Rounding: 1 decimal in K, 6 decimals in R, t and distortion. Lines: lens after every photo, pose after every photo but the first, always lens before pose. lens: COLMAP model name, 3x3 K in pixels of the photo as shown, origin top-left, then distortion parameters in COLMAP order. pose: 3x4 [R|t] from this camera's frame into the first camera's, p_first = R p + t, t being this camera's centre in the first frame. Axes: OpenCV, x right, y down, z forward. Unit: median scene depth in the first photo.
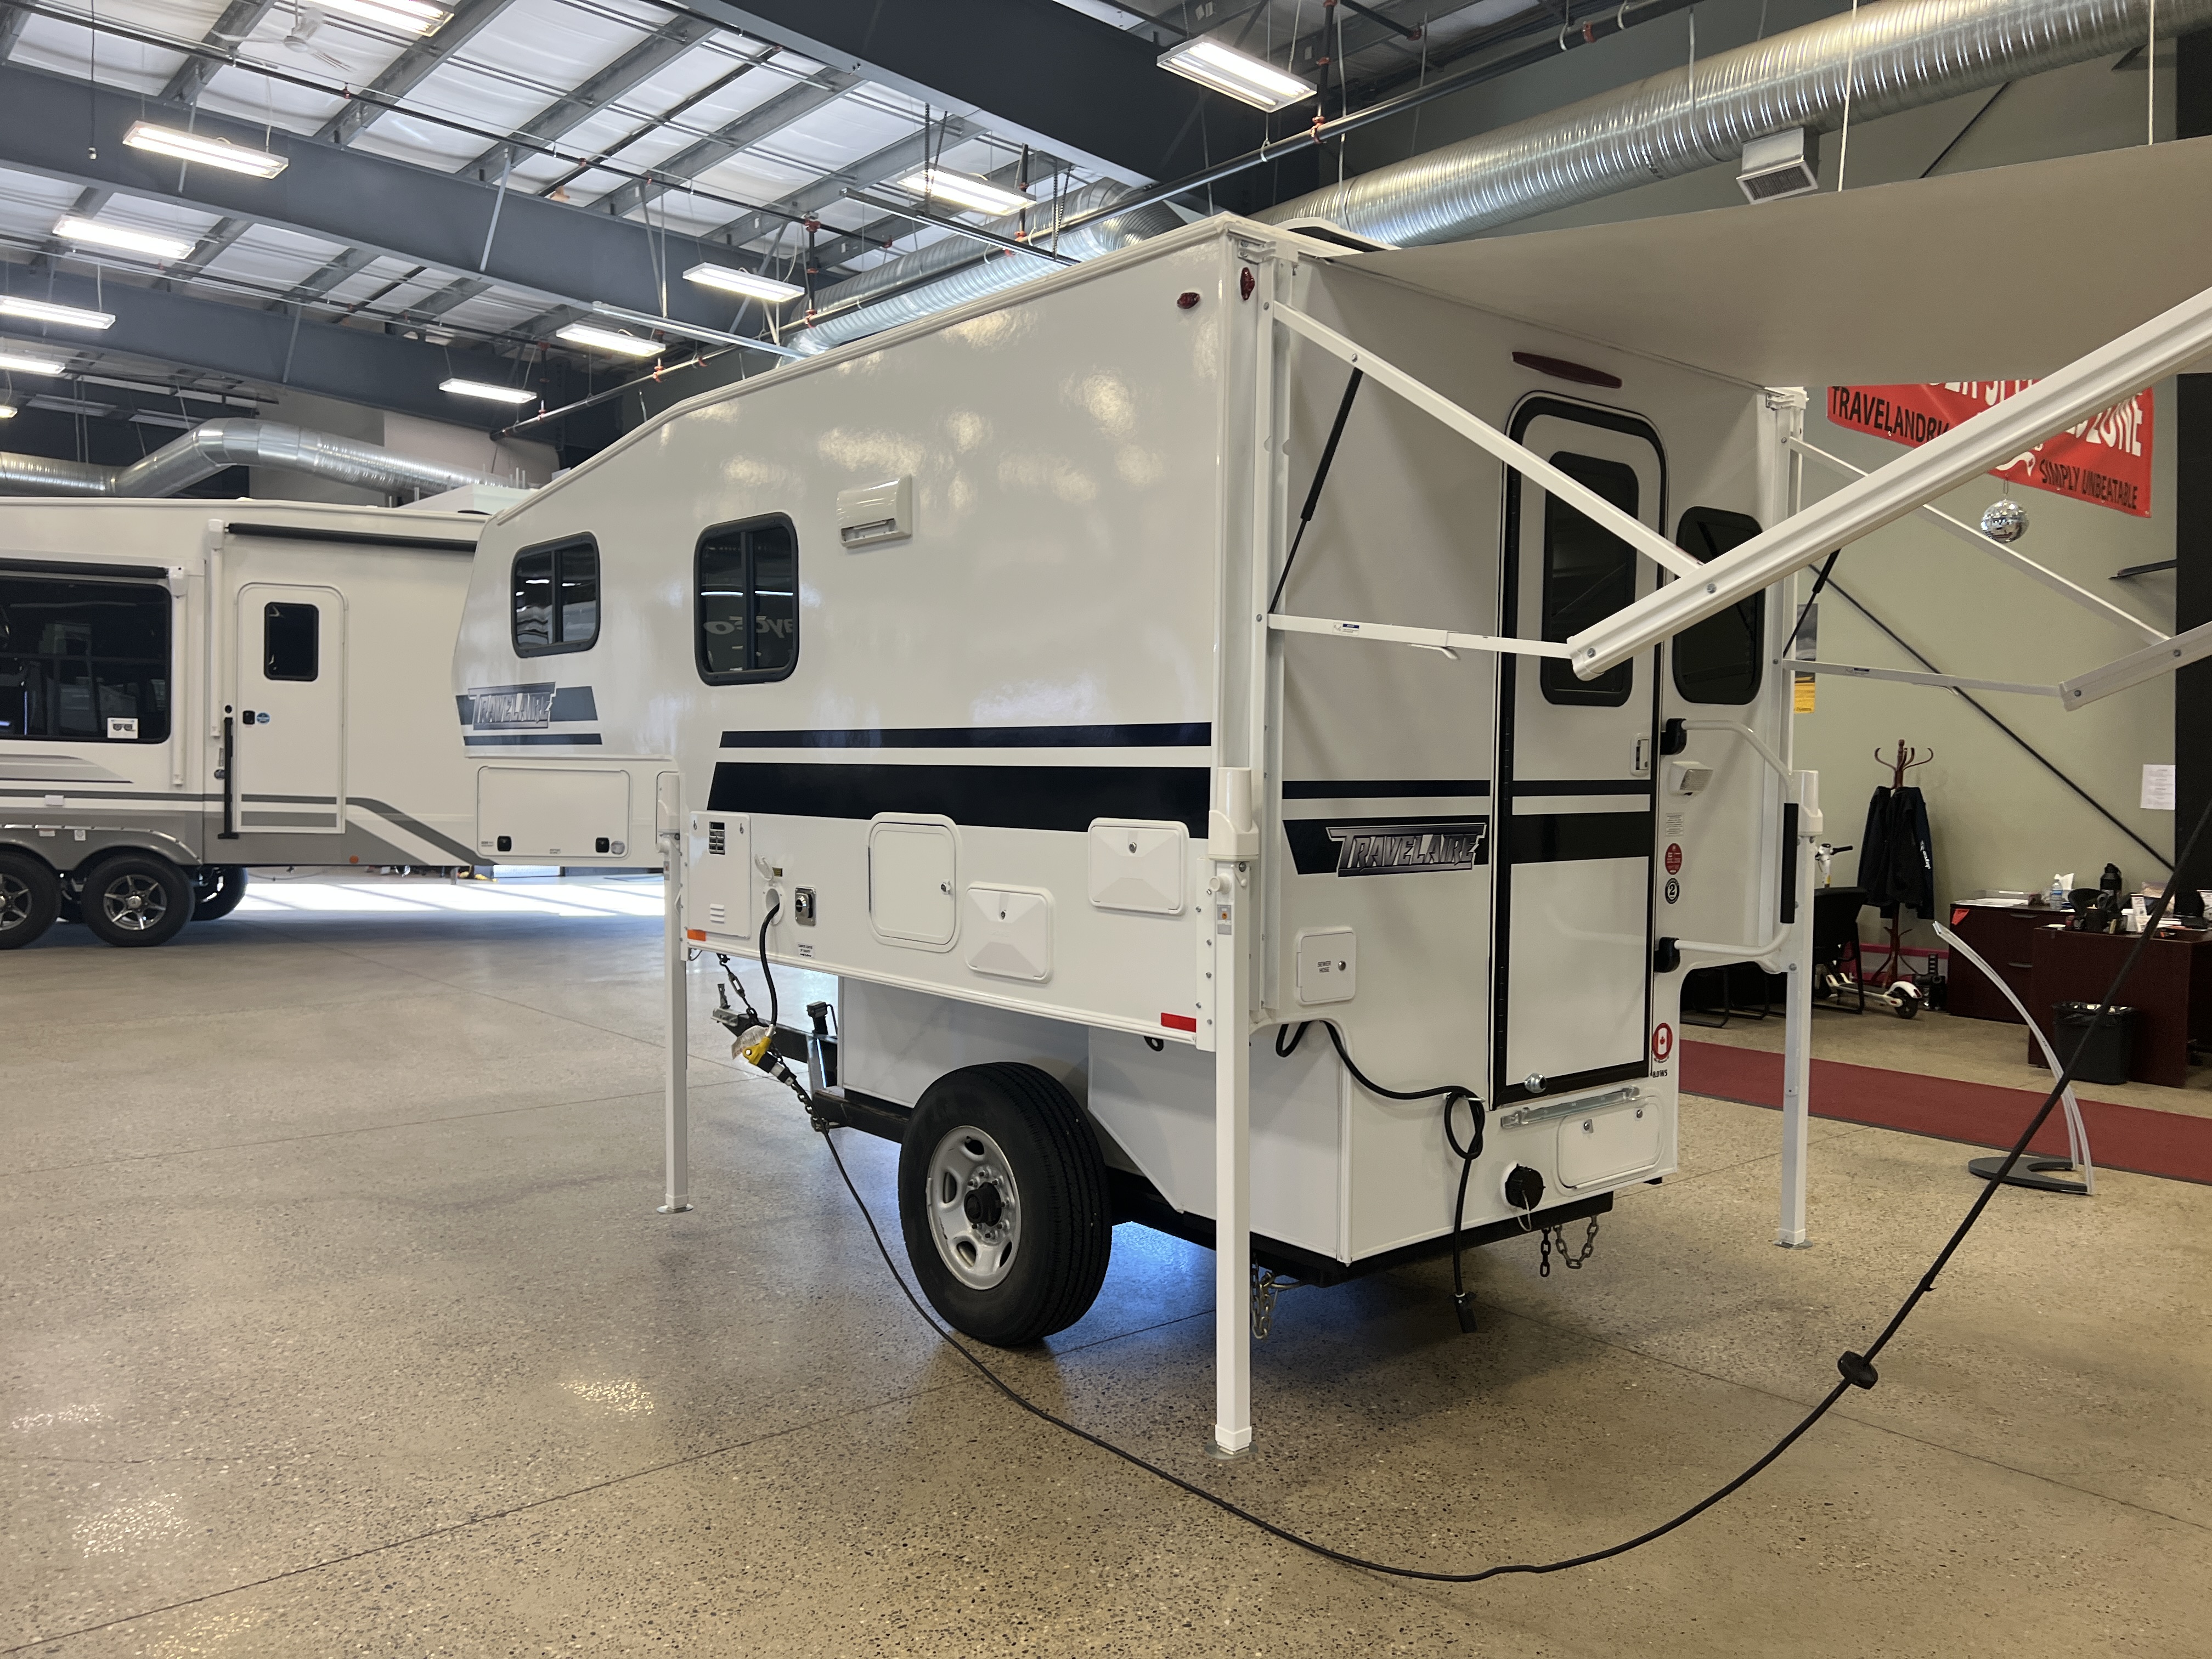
lens RADIAL K [[1651.5, 0, 1089.6], [0, 1651.5, 853.4], [0, 0, 1]] dist [0.074182, -0.092463]
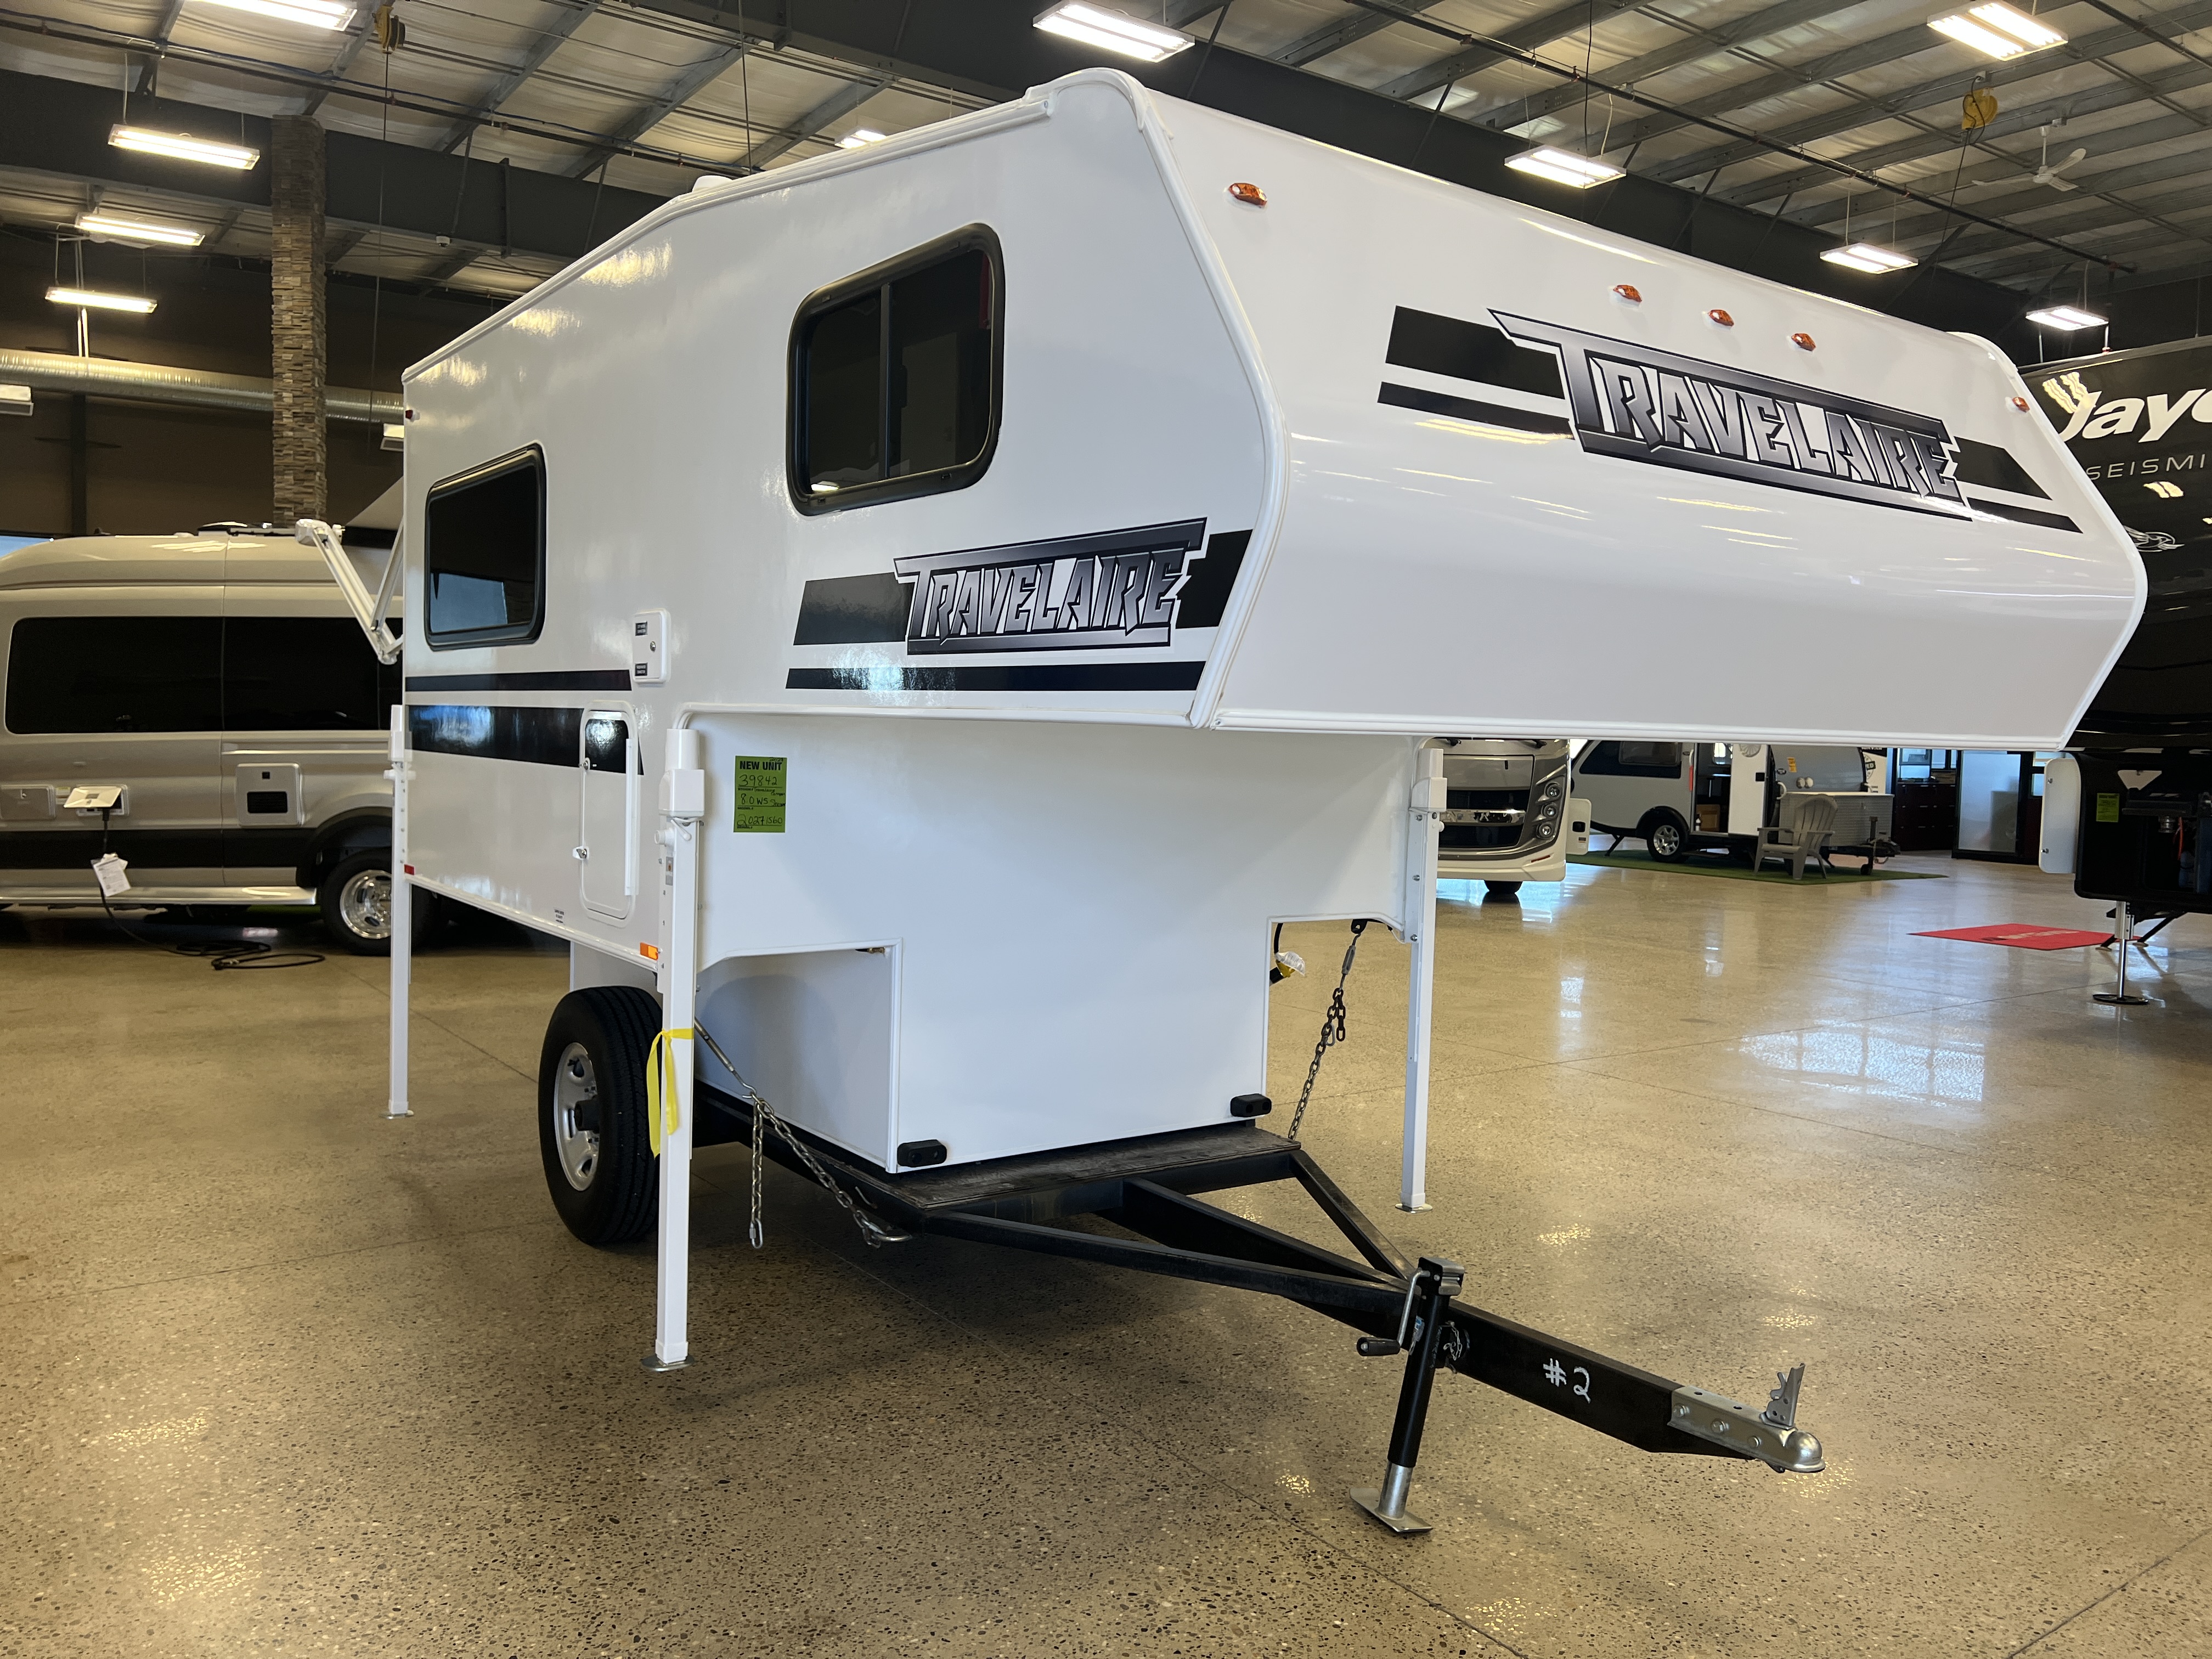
lens RADIAL K [[1667.5, 0, 1106.0], [0, 1667.5, 829.5], [0, 0, 1]] dist [0.083493, -0.098309]
pose [[-0.995929, -0.042890, 0.079283, -0.155435], [-0.033645, 0.992858, 0.114461, -0.114448], [-0.083626, 0.111328, -0.990259, 2.137790]]
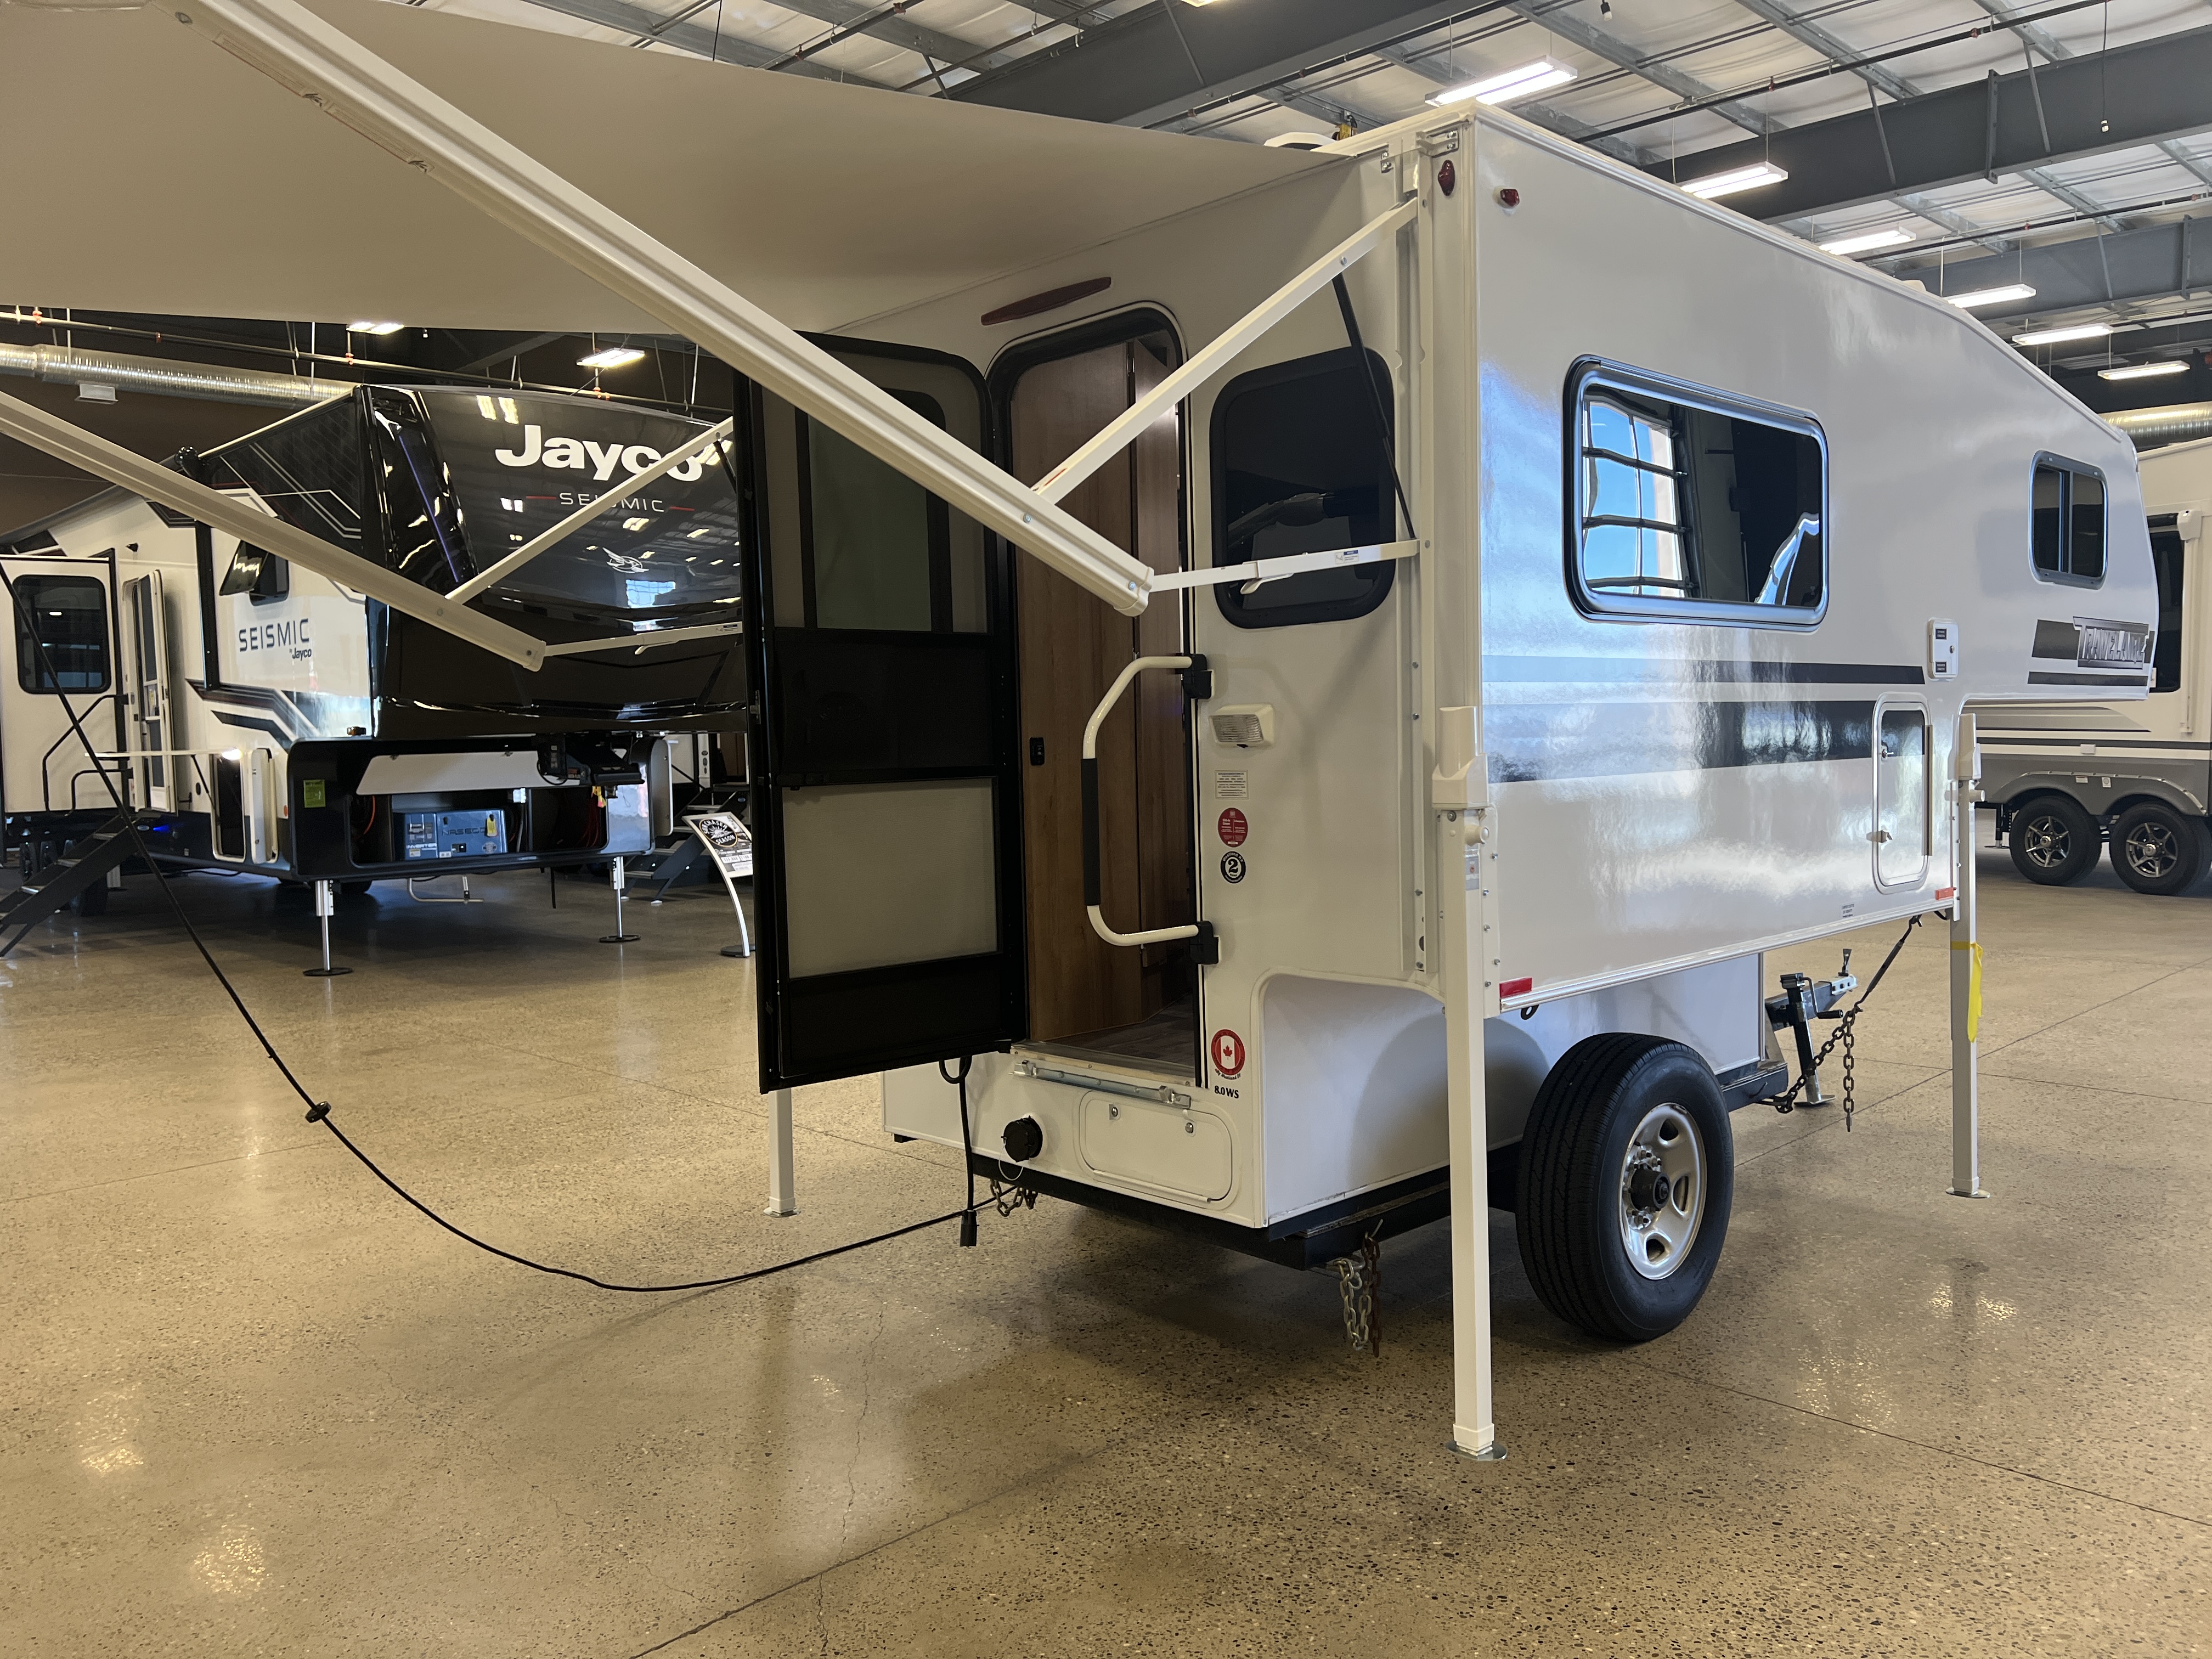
lens RADIAL K [[1652.7, 0, 1106.0], [0, 1652.7, 829.5], [0, 0, 1]] dist [0.125059, -0.134889]
pose [[0.071488, 0.048802, -0.996247, 1.062350], [-0.032265, 0.998393, 0.046592, -0.028543], [0.996919, 0.028814, 0.072947, 0.823478]]
